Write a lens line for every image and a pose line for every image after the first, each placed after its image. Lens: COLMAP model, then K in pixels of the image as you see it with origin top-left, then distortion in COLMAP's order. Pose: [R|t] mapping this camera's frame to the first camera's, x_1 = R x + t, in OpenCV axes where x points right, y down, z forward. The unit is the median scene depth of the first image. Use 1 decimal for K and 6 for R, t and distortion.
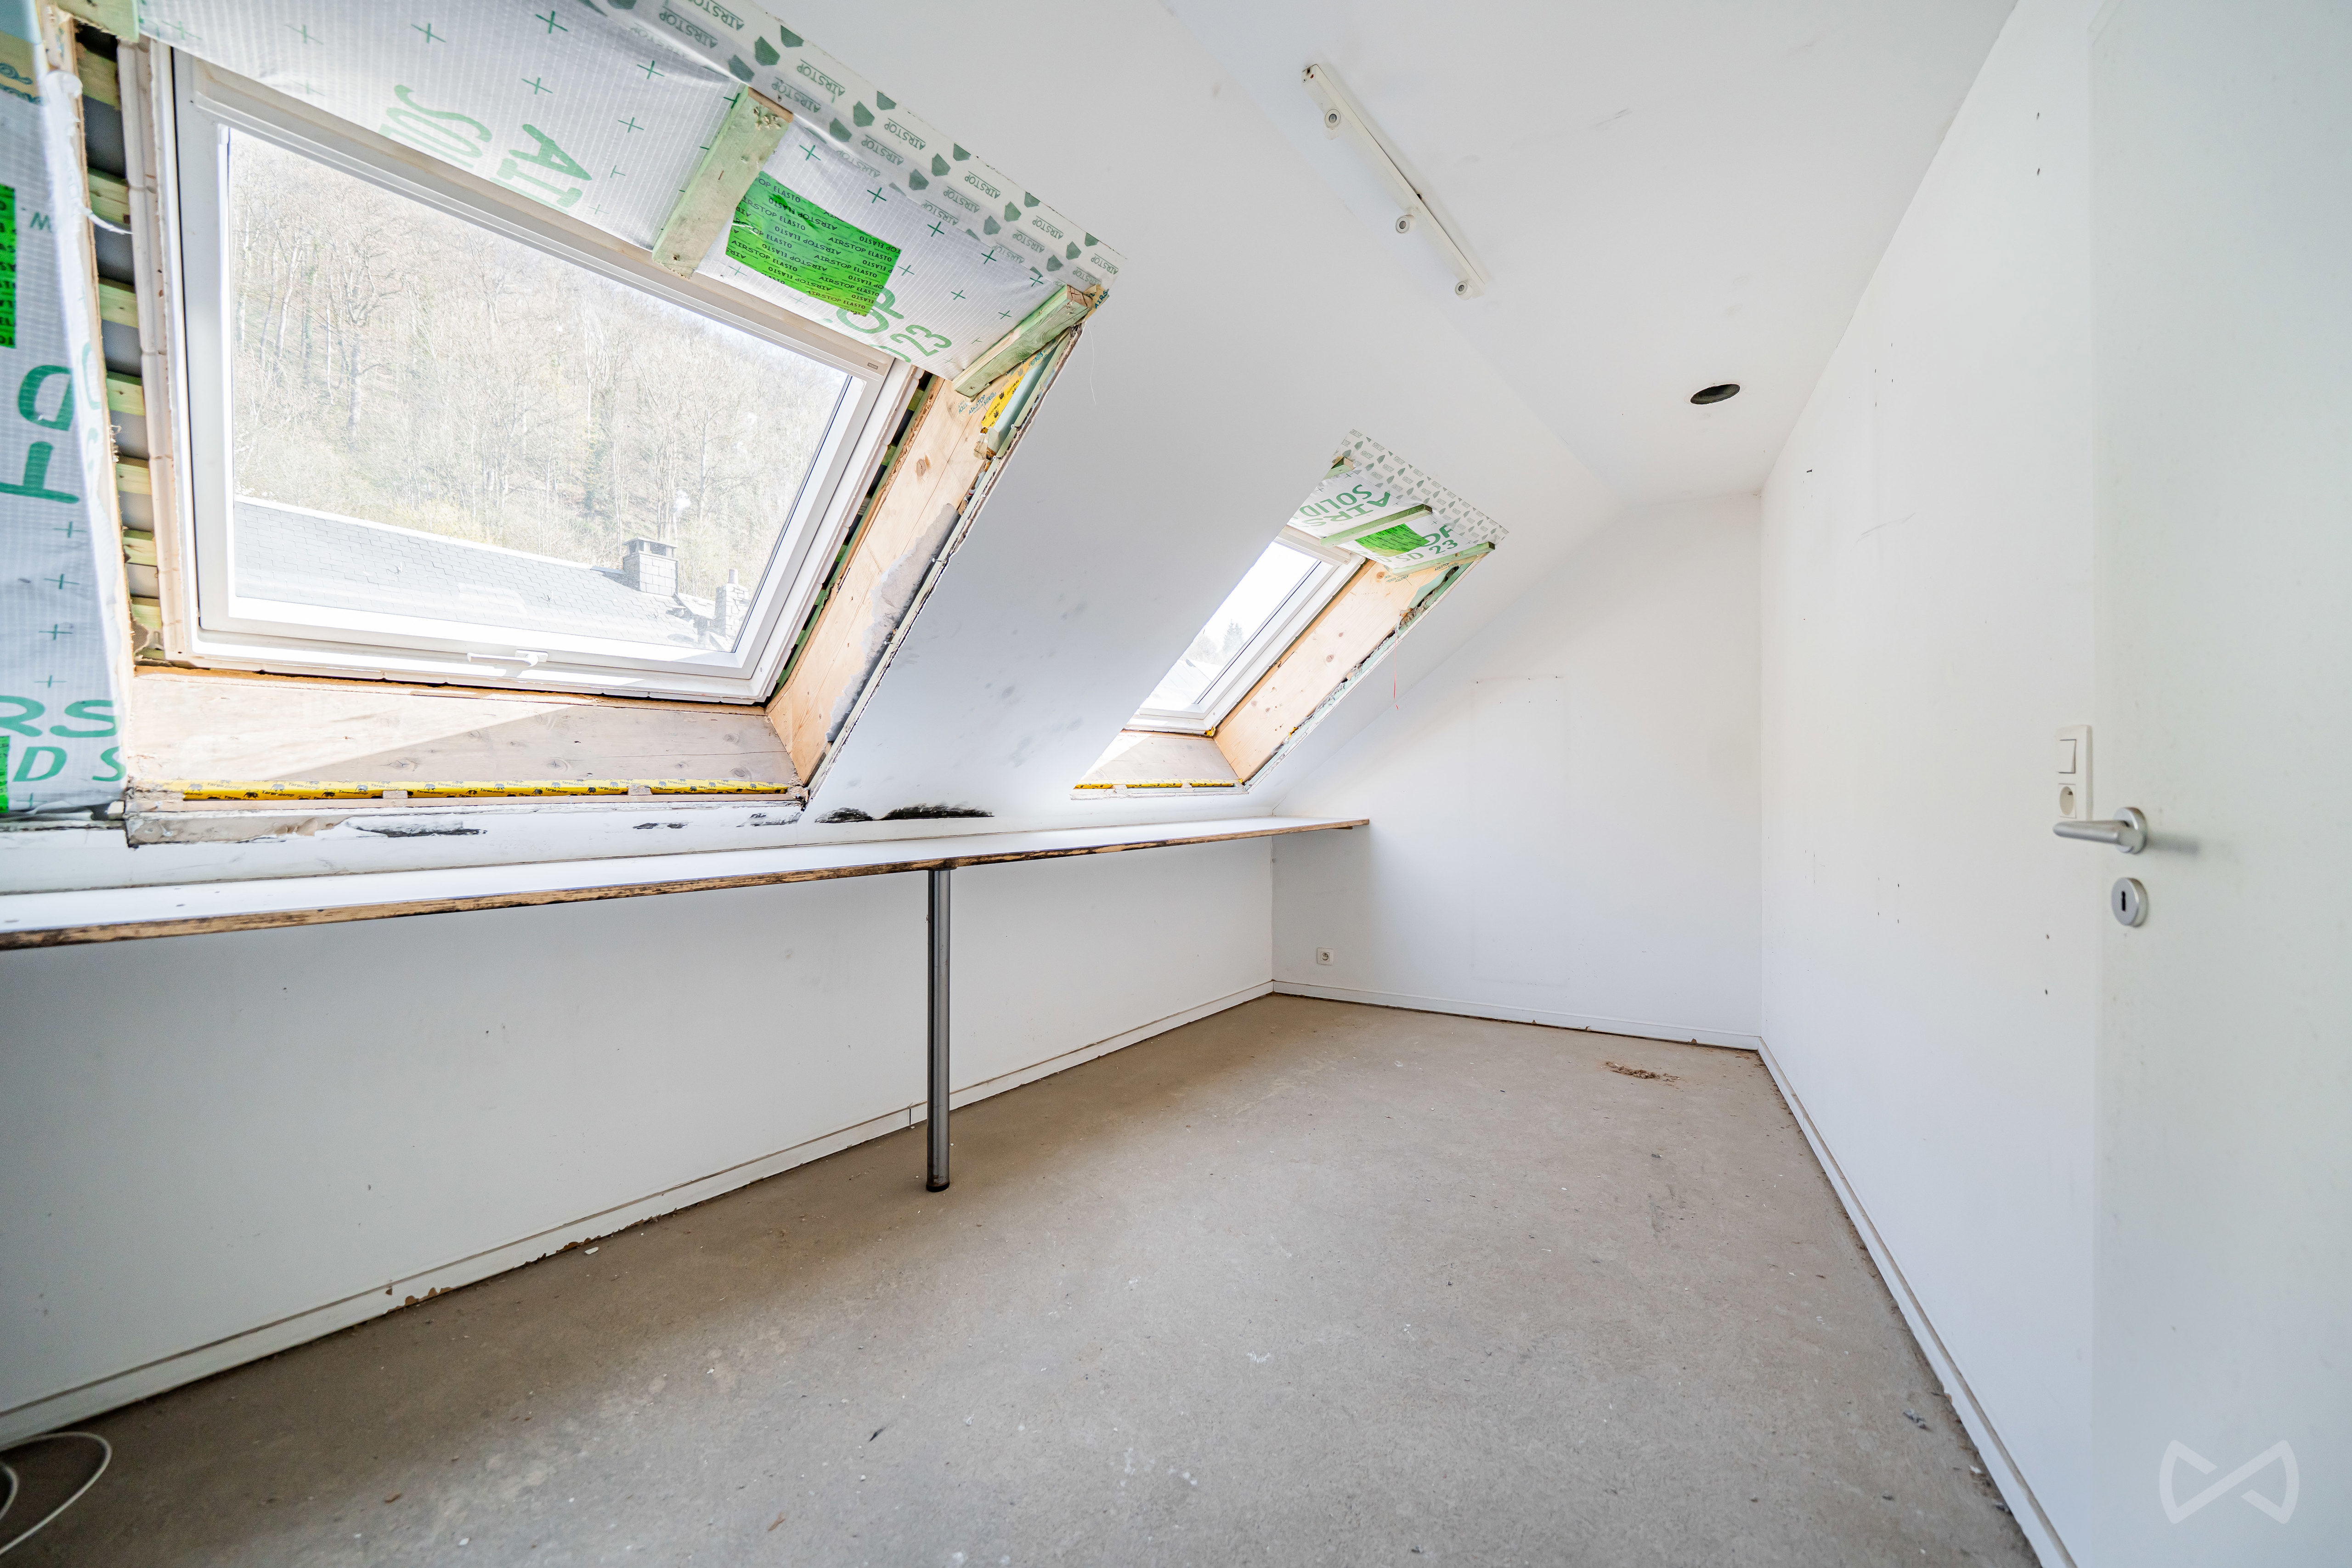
lens RADIAL K [[772.5, 0, 1176.0], [0, 772.5, 784.0], [0, 0, 1]] dist [-0.035979, 0.000028]
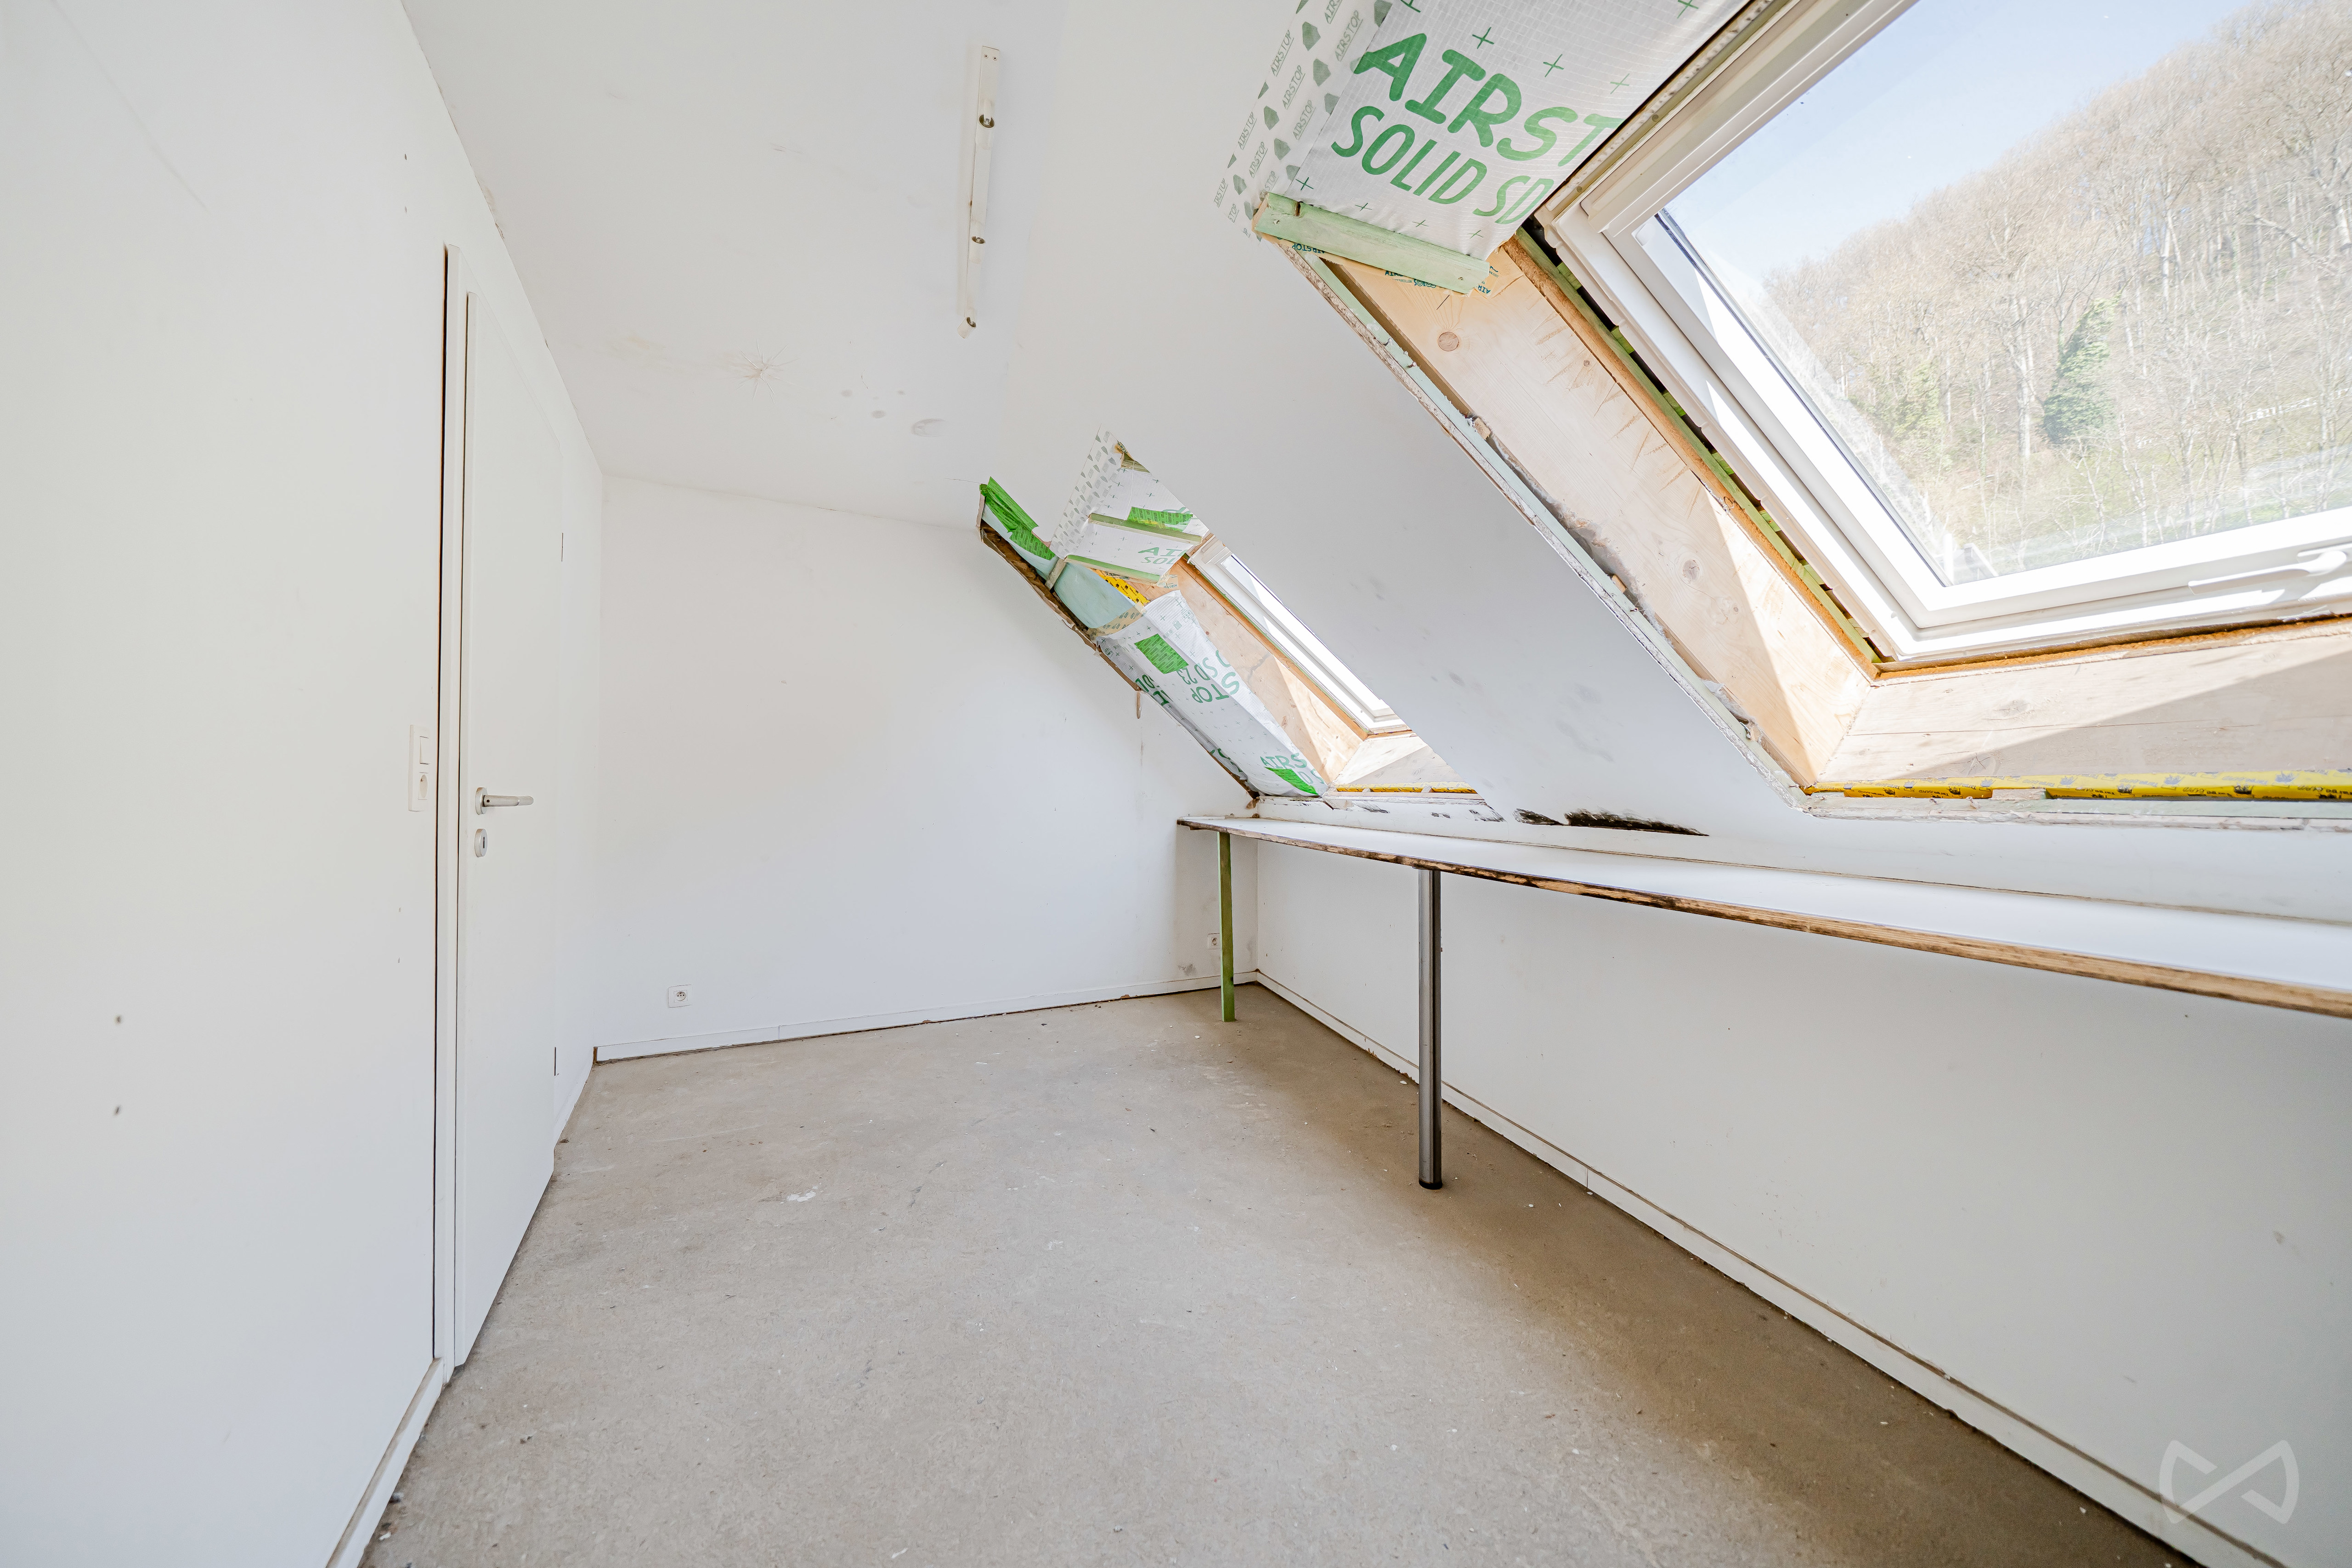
lens RADIAL K [[801.1, 0, 1174.1], [0, 801.1, 789.4], [0, 0, 1]] dist [-0.005904, 0.000087]
pose [[-0.547950, 0.008580, -0.836467, 0.723295], [0.003056, 0.999961, 0.008255, -0.005437], [0.836506, 0.001967, -0.547955, 1.237243]]
